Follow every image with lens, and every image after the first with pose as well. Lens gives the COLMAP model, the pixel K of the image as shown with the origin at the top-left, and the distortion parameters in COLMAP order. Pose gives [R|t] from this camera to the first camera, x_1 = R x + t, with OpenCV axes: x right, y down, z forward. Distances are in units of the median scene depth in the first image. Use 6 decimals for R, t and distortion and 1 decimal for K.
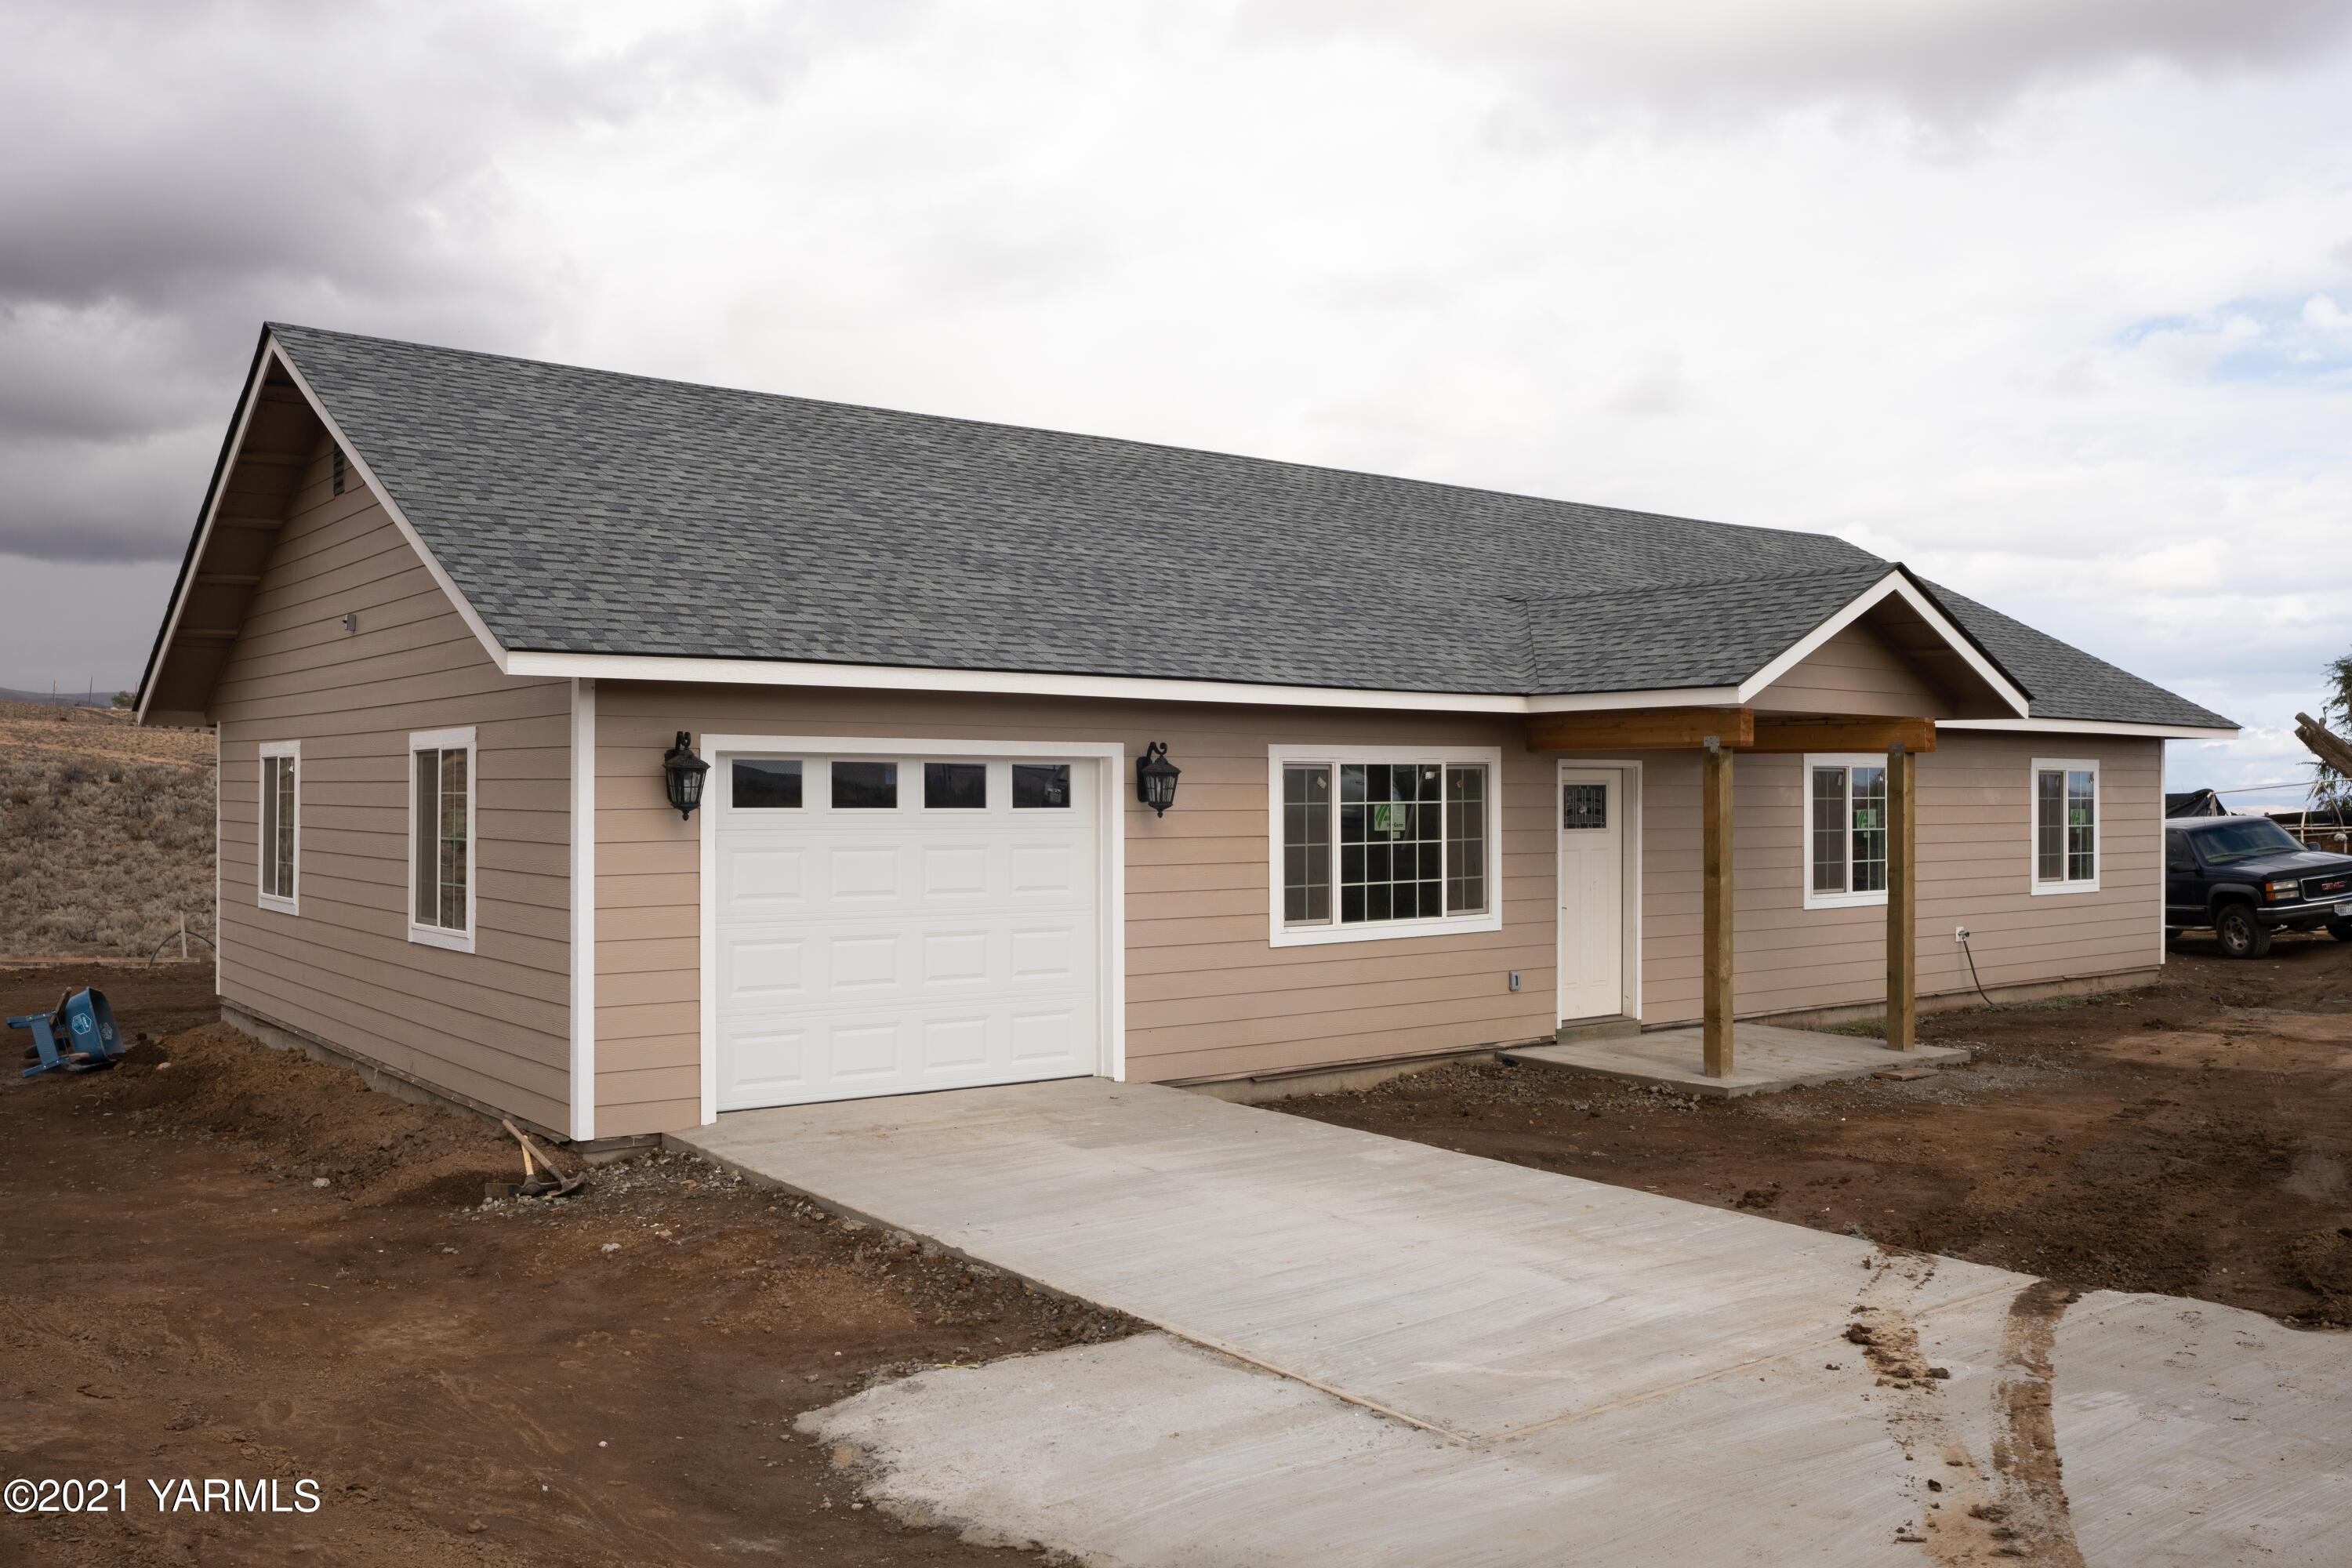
lens RADIAL K [[1955.4, 0, 1176.0], [0, 1955.4, 784.0], [0, 0, 1]] dist [-0.055069, 0.041357]
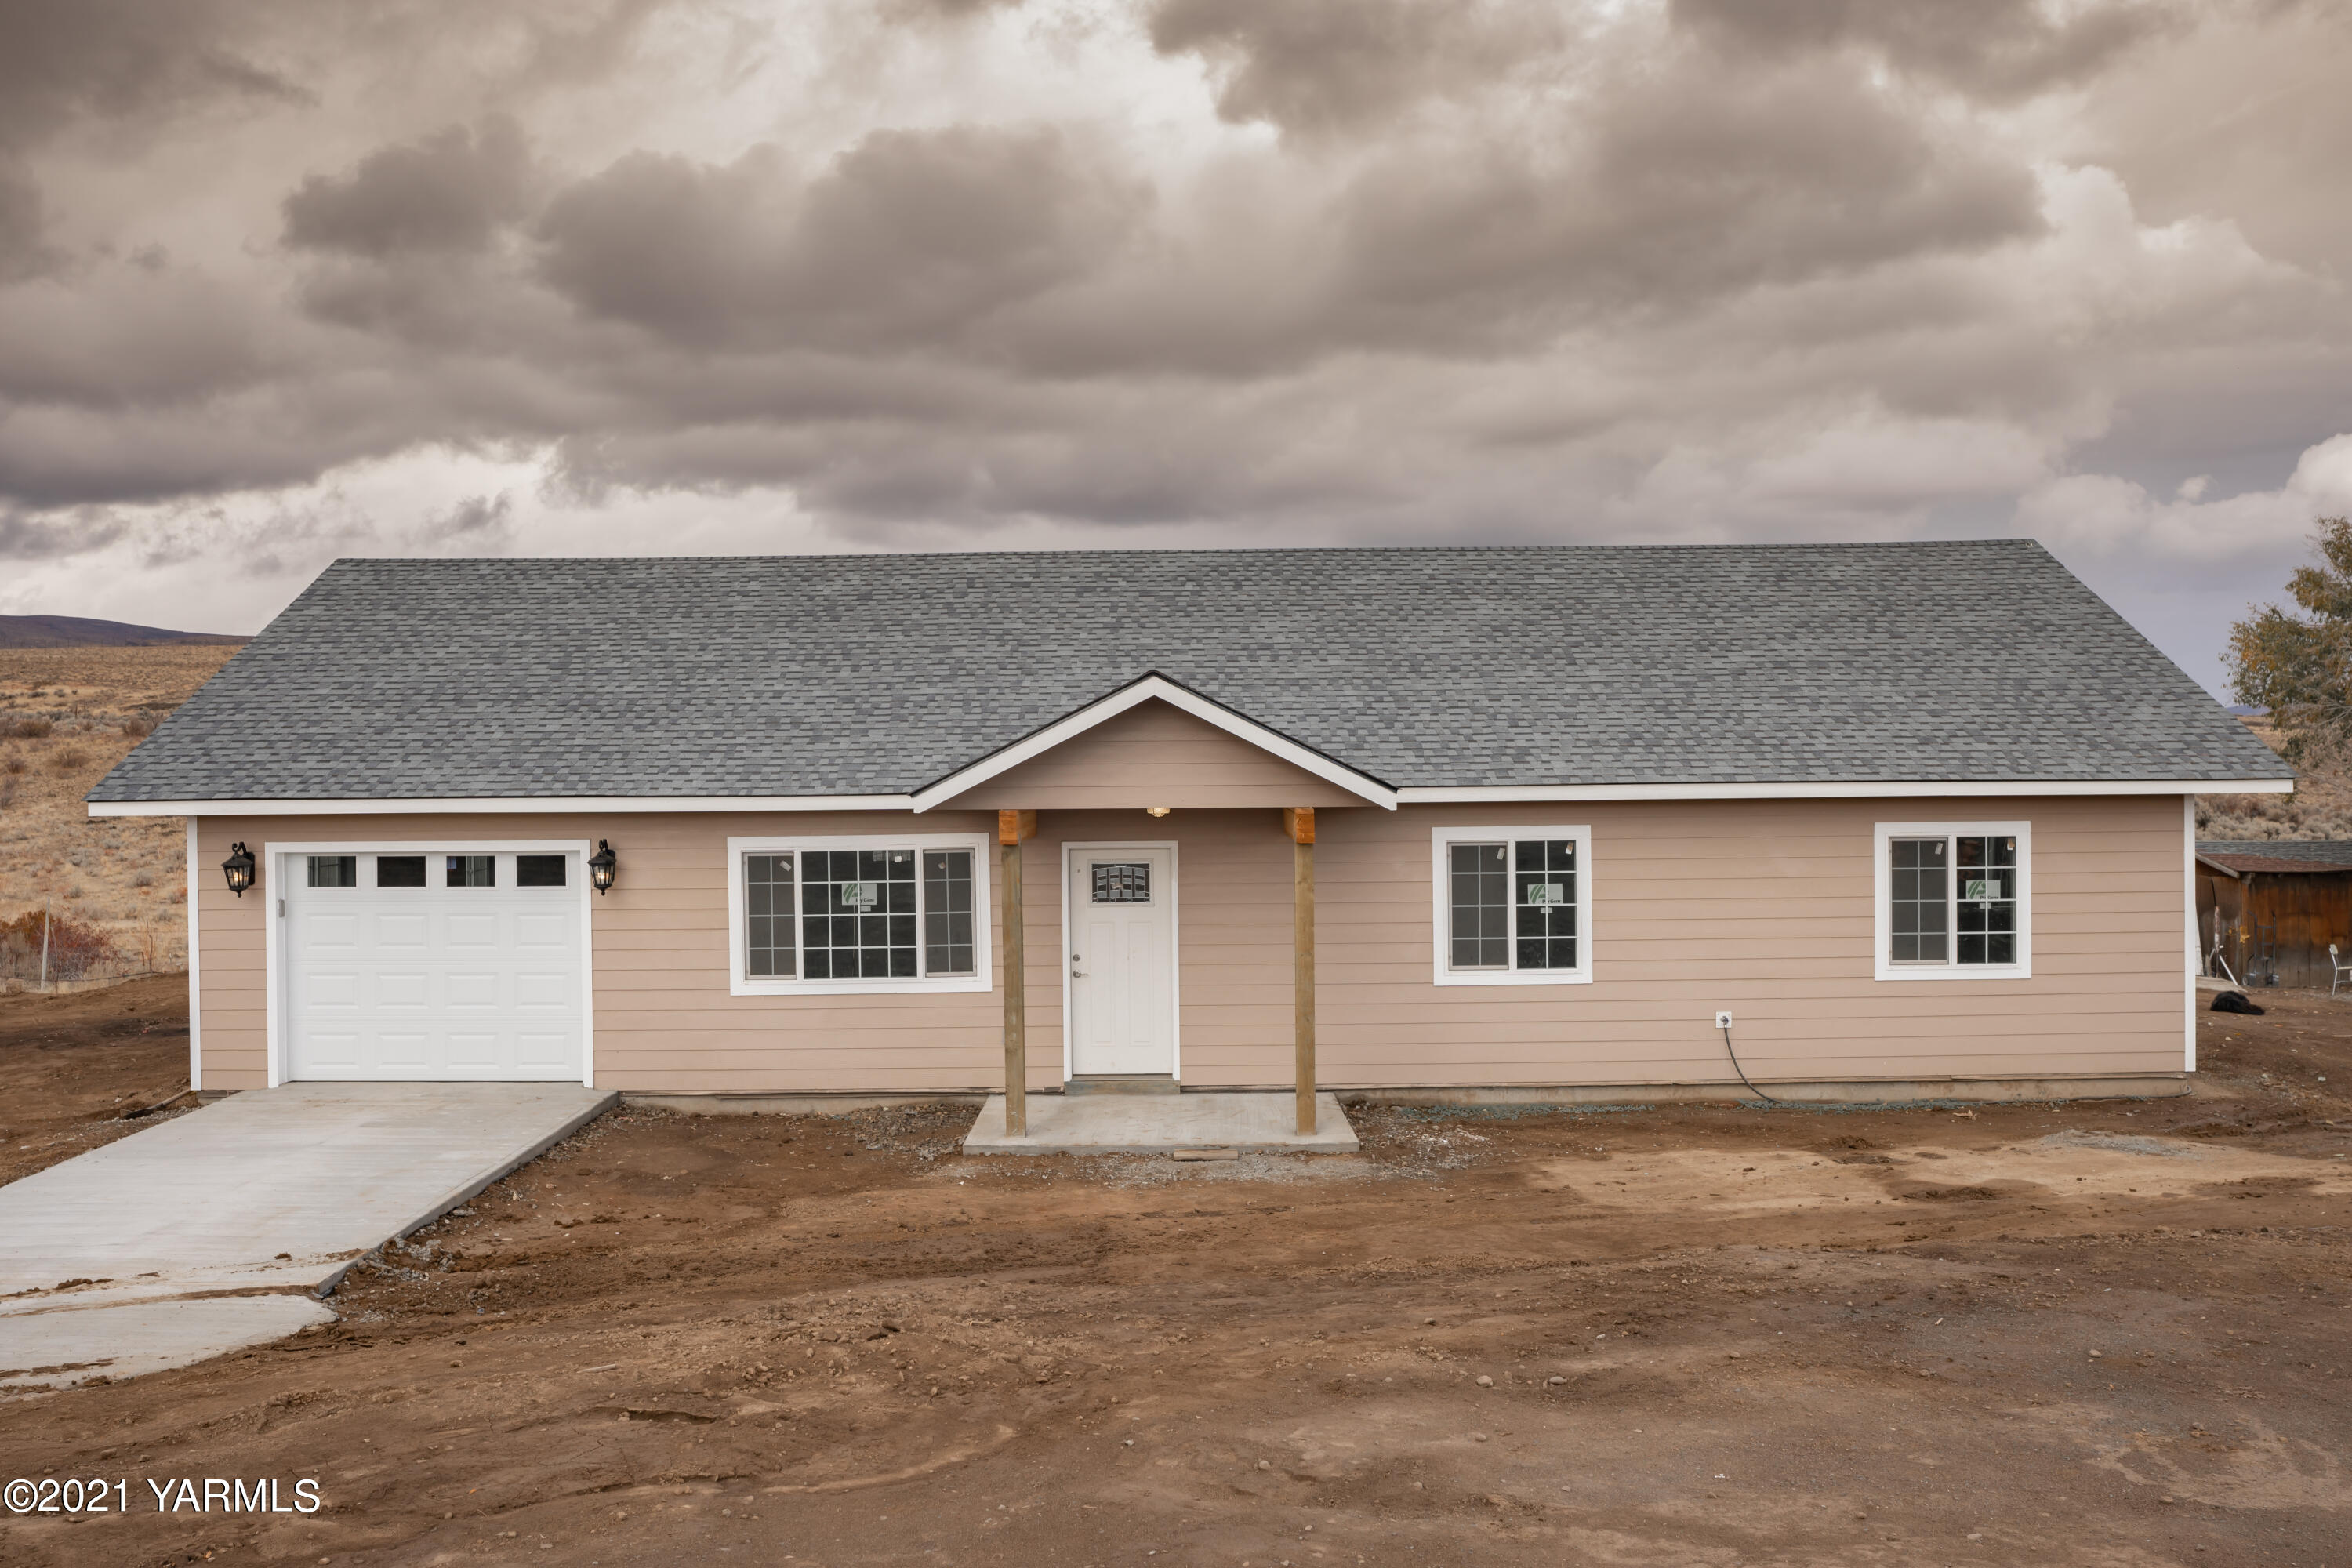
lens RADIAL K [[1955.4, 0, 1176.0], [0, 1955.4, 784.0], [0, 0, 1]] dist [-0.055069, 0.041357]
pose [[0.795474, -0.012682, -0.605855, 1.009265], [0.012859, 0.999909, -0.004046, -0.044120], [0.605852, -0.004572, 0.795564, 0.154054]]
